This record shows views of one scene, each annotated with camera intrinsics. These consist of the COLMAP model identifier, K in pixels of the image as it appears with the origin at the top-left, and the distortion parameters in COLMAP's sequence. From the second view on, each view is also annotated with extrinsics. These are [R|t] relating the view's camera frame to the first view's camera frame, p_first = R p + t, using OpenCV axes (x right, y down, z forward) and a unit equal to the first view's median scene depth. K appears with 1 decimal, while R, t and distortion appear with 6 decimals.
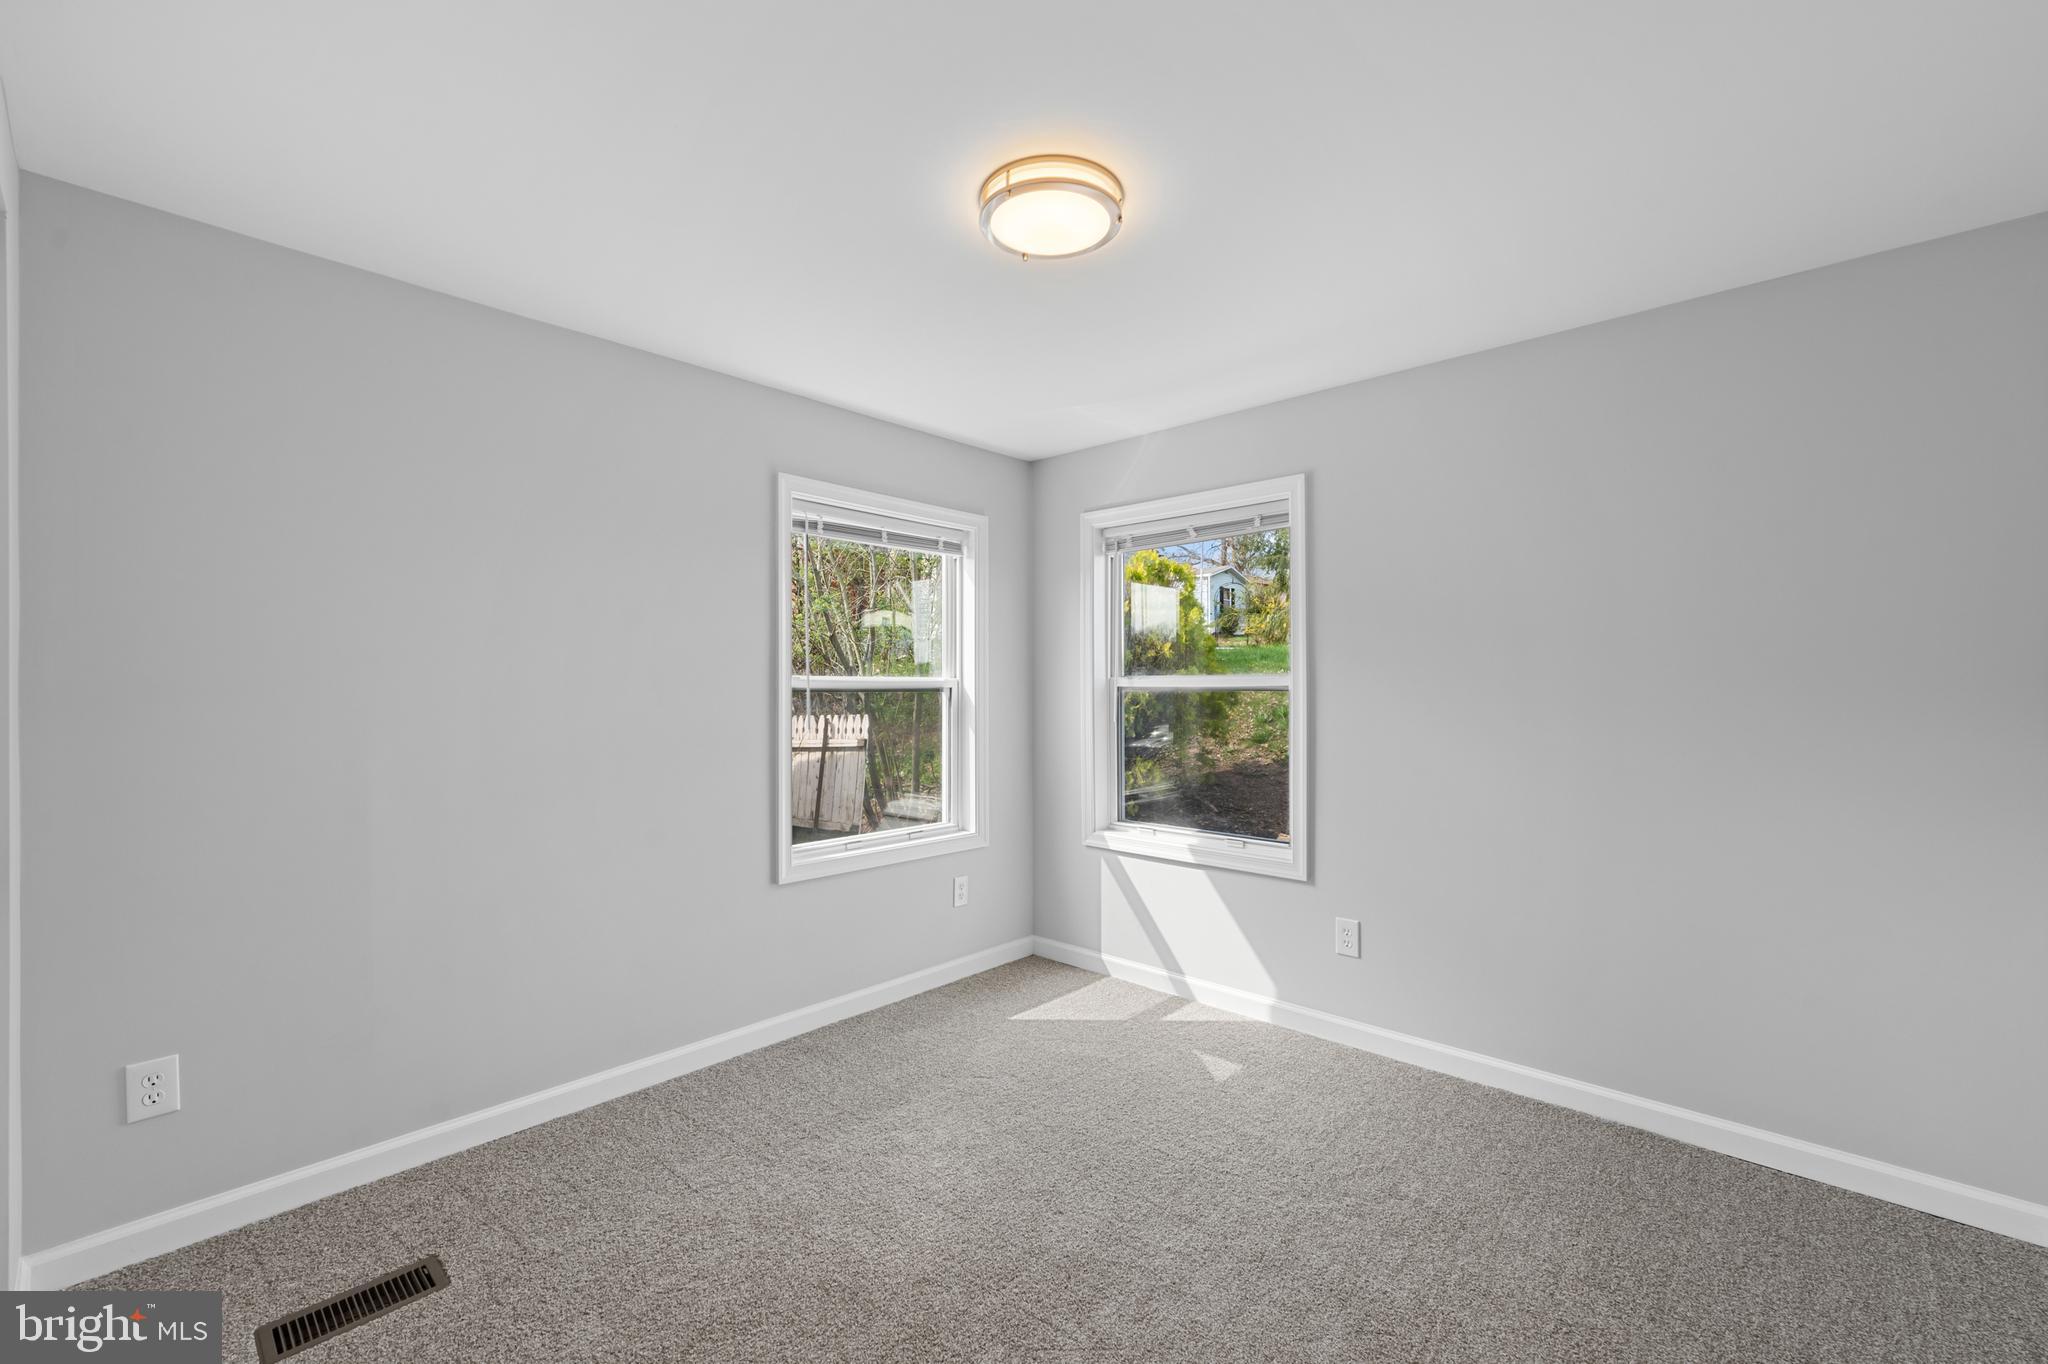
lens RADIAL K [[826.8, 0, 1016.6], [0, 826.8, 688.7], [0, 0, 1]] dist [-0.002510, -0.000629]
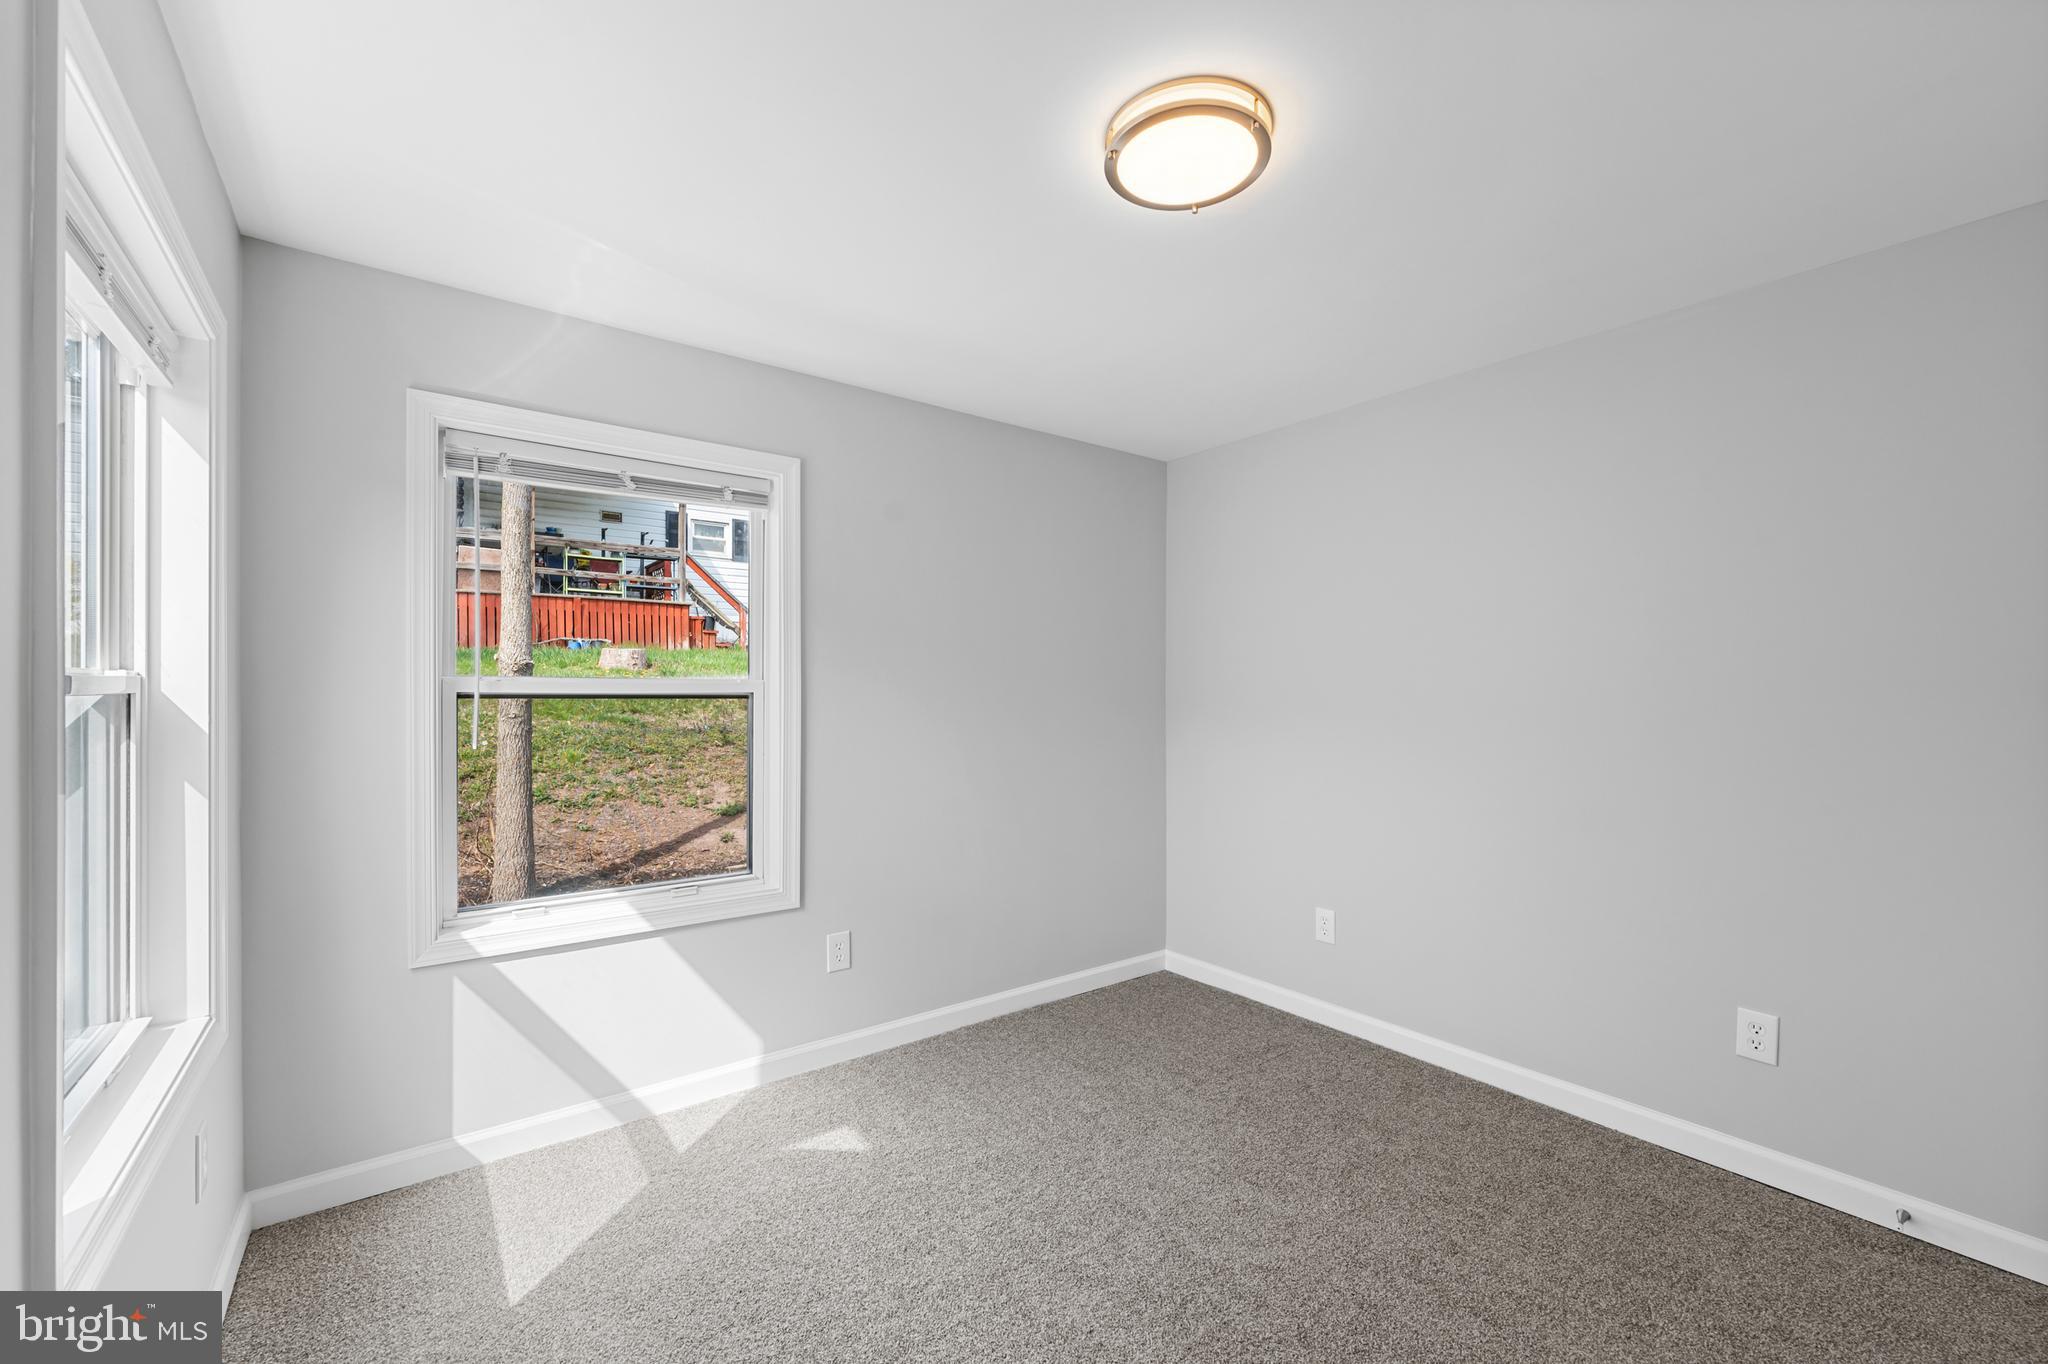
lens RADIAL K [[826.8, 0, 1014.9], [0, 826.8, 693.2], [0, 0, 1]] dist [-0.002510, -0.000629]
pose [[0.179763, 0.003309, 0.983704, -0.457004], [0.000042, 0.999994, -0.003372, 0.000496], [-0.983710, 0.000648, 0.179762, 0.546275]]
